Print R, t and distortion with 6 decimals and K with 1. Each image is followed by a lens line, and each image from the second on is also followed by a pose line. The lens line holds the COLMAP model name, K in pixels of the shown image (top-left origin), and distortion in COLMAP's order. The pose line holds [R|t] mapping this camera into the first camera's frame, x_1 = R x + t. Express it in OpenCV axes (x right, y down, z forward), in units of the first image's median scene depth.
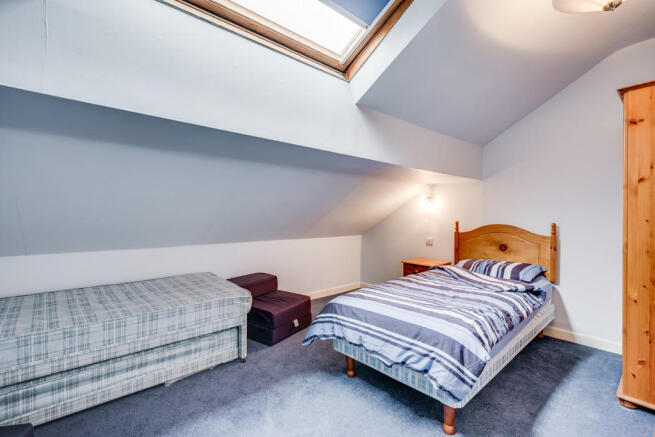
lens RADIAL K [[300.6, 0, 328.3], [0, 300.6, 215.8], [0, 0, 1]] dist [-0.004422, 0.002002]
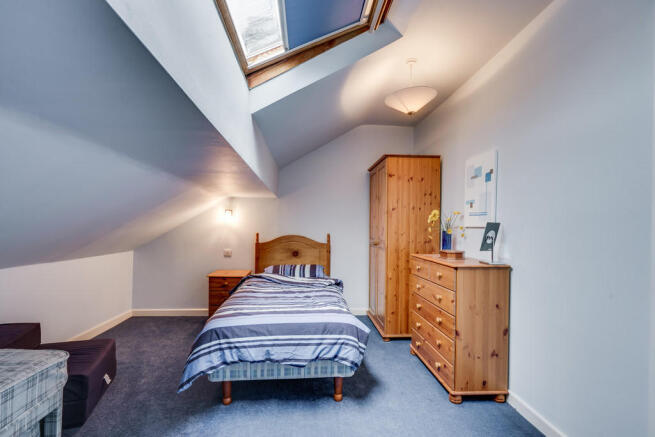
lens RADIAL K [[300.6, 0, 330.9], [0, 300.6, 224.8], [0, 0, 1]] dist [-0.004422, 0.002002]
pose [[0.595571, 0.009565, 0.803246, -0.522496], [-0.007119, 0.999953, -0.006629, -0.010828], [-0.803271, -0.001770, 0.595610, 0.216503]]
